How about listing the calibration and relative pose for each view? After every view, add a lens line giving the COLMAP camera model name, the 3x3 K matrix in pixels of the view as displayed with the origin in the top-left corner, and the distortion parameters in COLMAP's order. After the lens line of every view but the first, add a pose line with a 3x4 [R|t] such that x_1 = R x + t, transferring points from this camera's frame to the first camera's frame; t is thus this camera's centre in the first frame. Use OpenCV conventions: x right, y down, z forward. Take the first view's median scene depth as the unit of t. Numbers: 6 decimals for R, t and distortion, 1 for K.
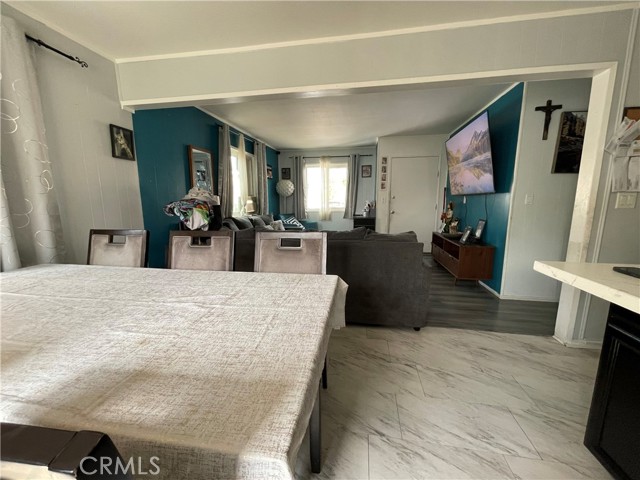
lens RADIAL K [[258.7, 0, 318.6], [0, 258.7, 239.0], [0, 0, 1]] dist [-0.001126, 0.000006]
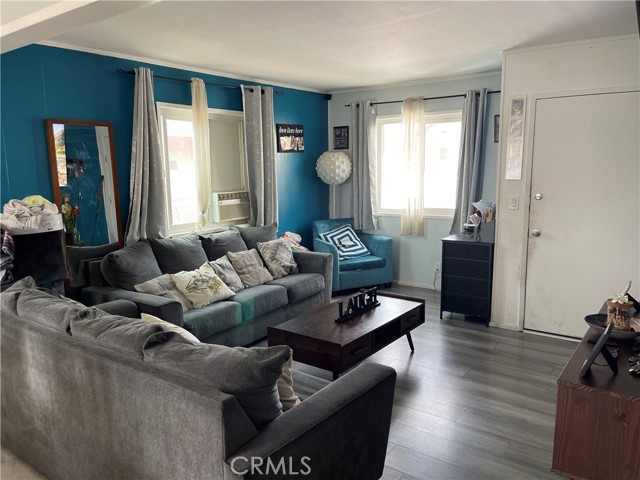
lens RADIAL K [[474.6, 0, 321.3], [0, 474.6, 242.7], [0, 0, 1]] dist [-0.003382, -0.002711]
pose [[0.902282, 0.063478, -0.426448, 0.251403], [-0.057075, 0.997983, 0.027794, -0.076229], [0.427352, -0.000739, 0.904085, 0.159647]]
